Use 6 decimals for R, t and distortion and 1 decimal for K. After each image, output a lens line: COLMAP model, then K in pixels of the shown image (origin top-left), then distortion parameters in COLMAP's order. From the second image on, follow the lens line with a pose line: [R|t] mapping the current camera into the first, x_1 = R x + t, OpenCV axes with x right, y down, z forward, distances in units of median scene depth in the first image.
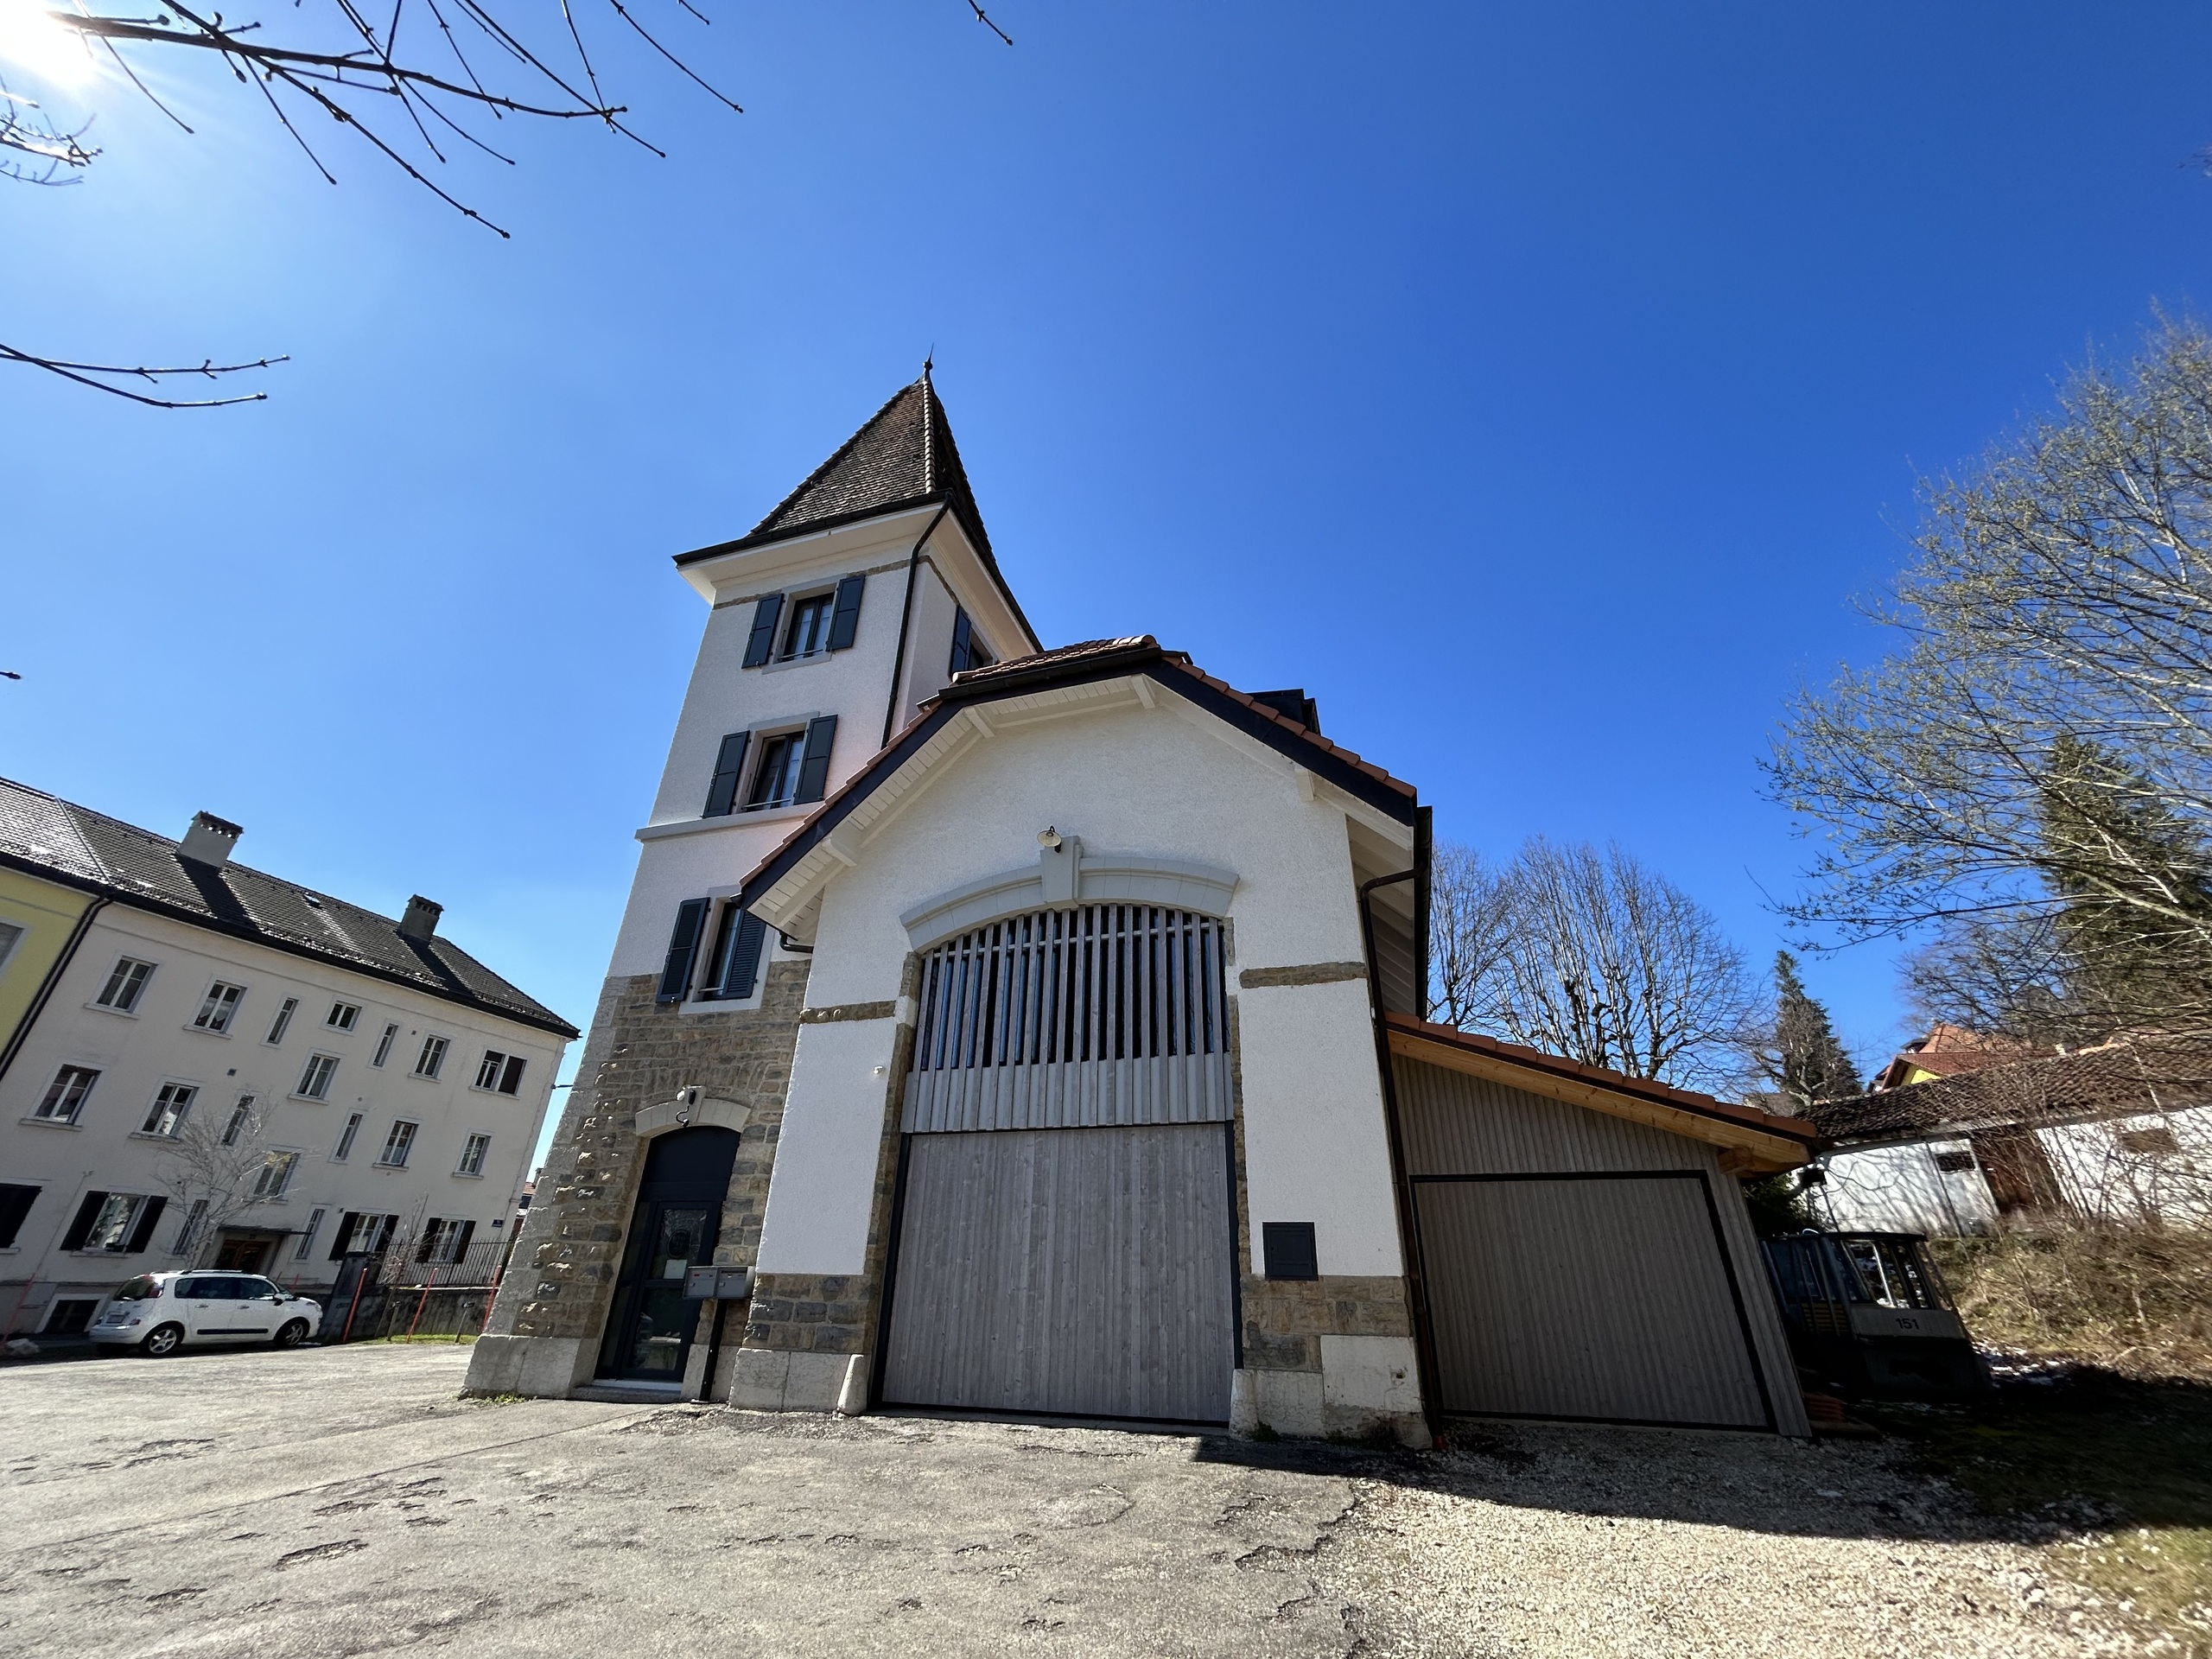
lens RADIAL K [[888.6, 0, 1109.0], [0, 888.6, 825.5], [0, 0, 1]] dist [0.001856, 0.000161]
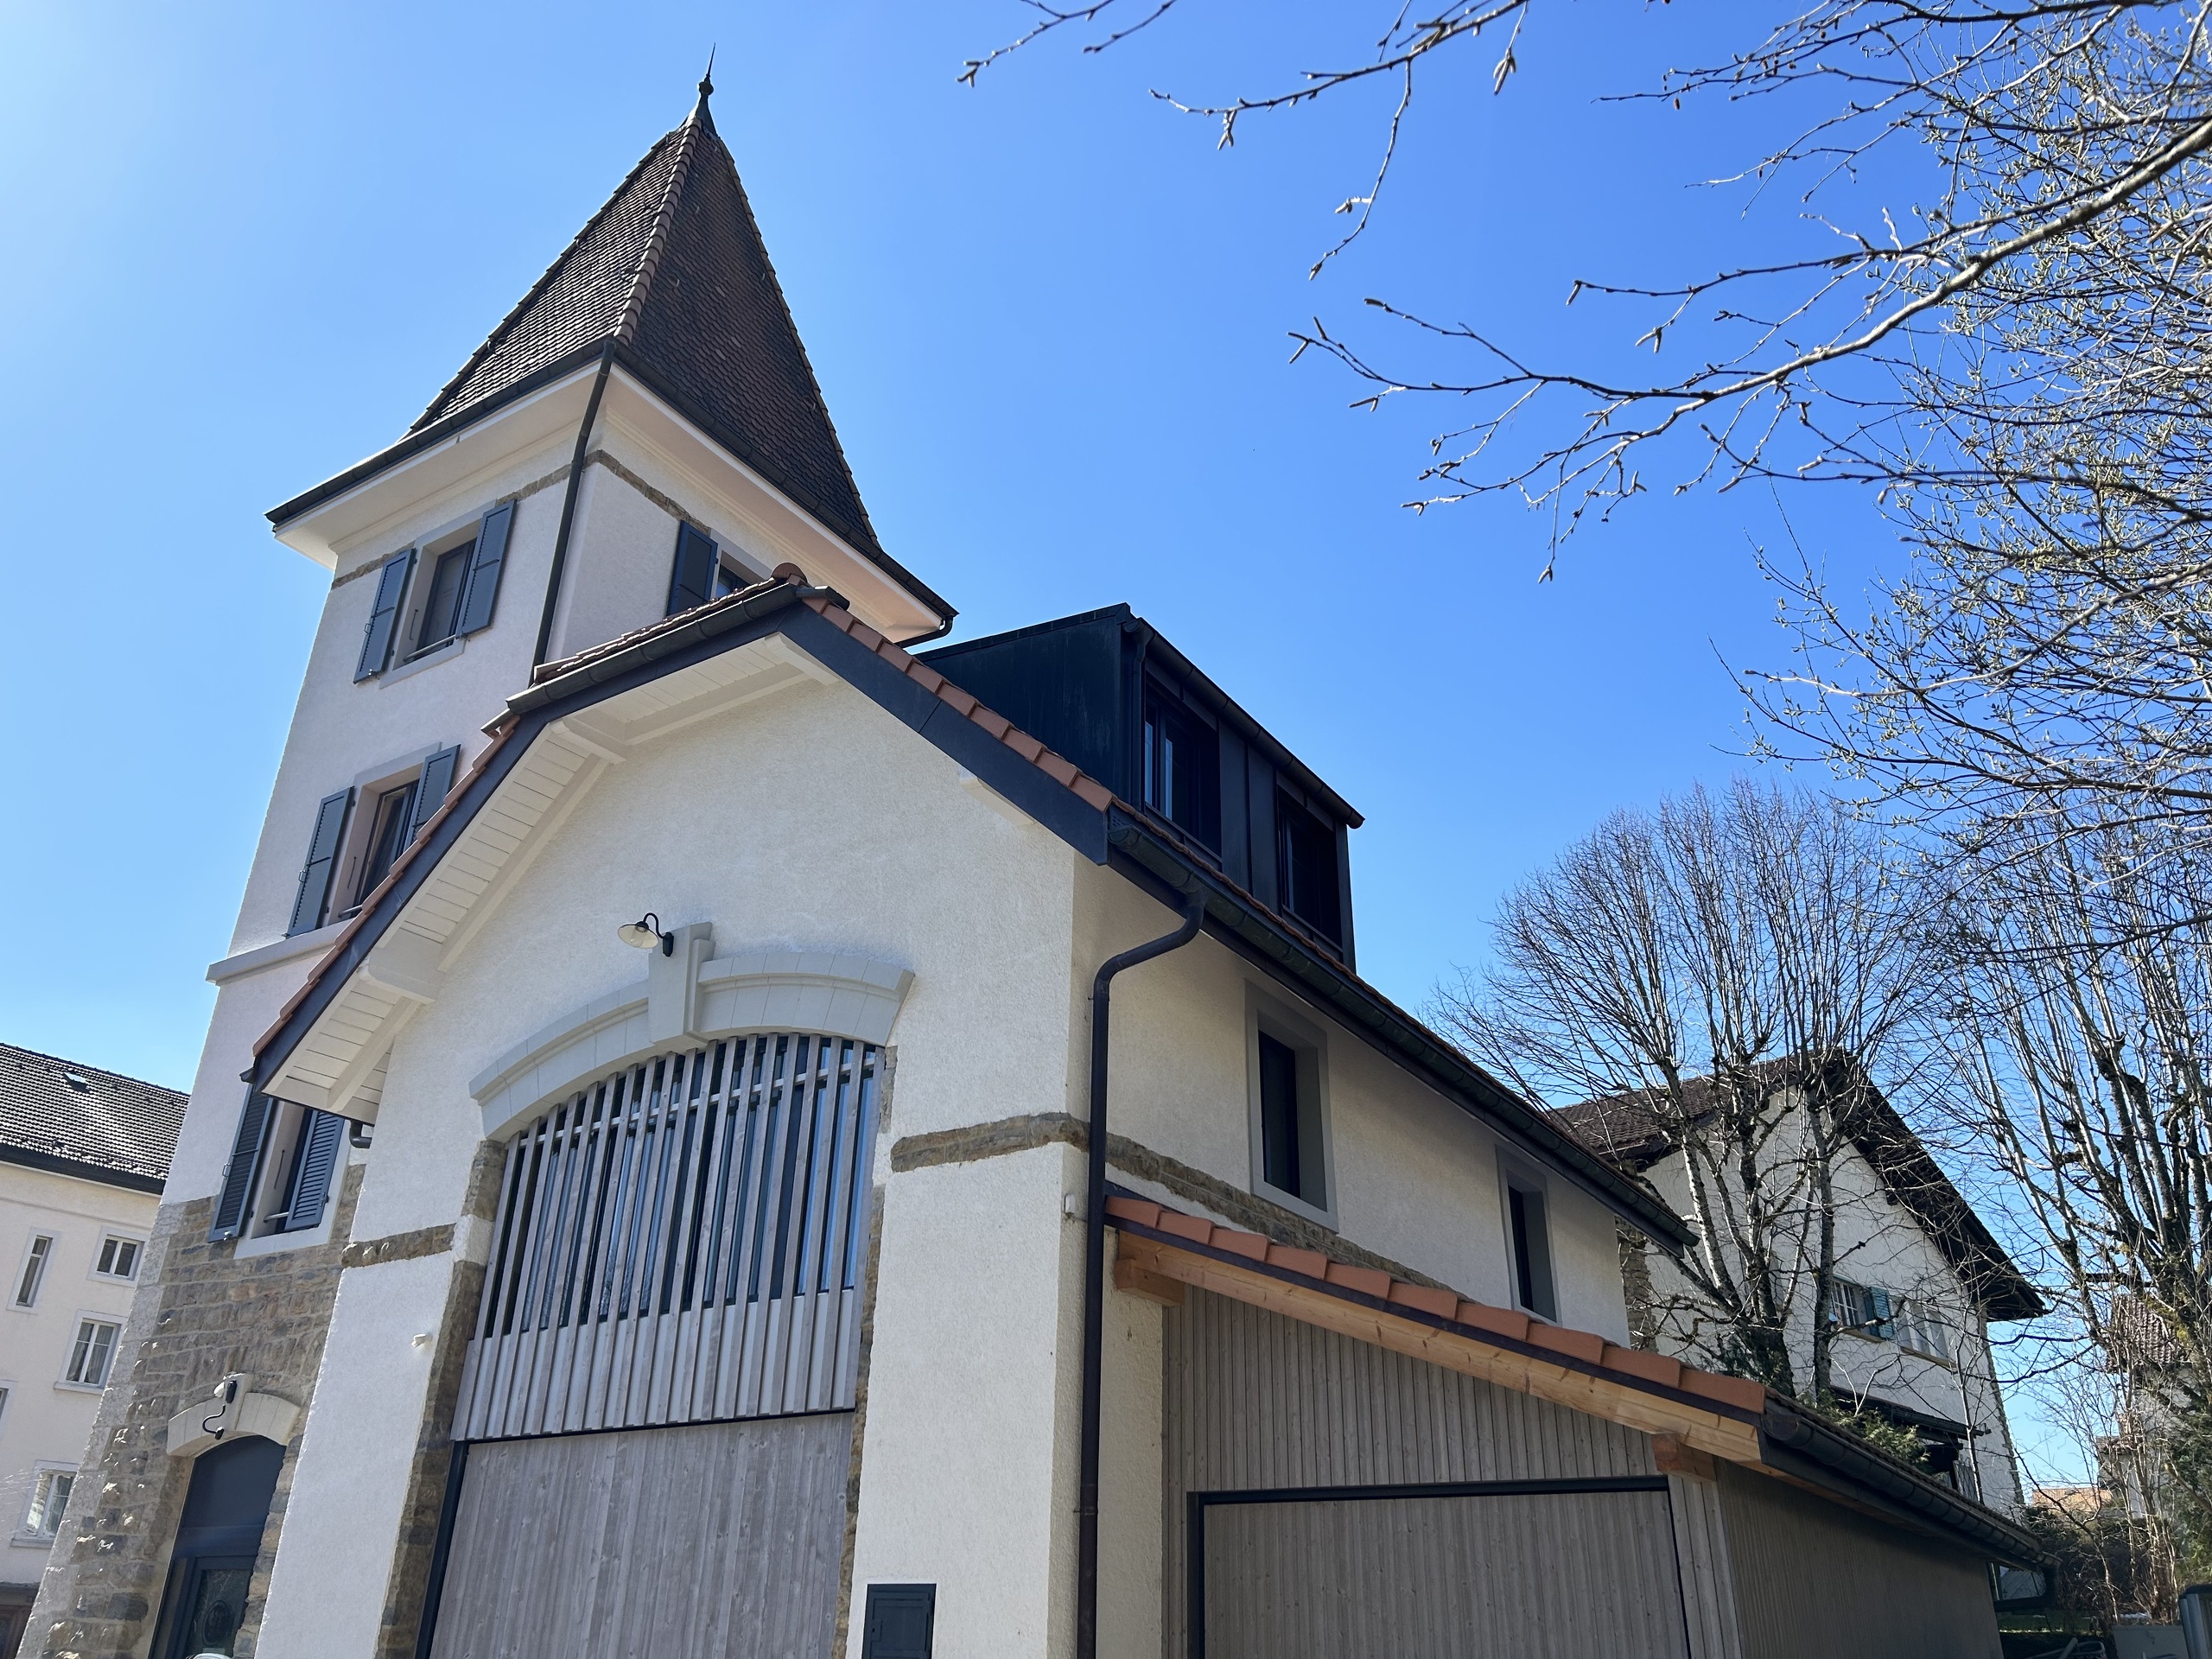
lens RADIAL K [[1663.5, 0, 1112.7], [0, 1663.5, 819.0], [0, 0, 1]] dist [0.049369, -0.044260]
pose [[0.962975, -0.120681, -0.241072, 0.502805], [0.122971, 0.992395, -0.005579, -0.017120], [0.239911, -0.024273, 0.970491, -0.007416]]
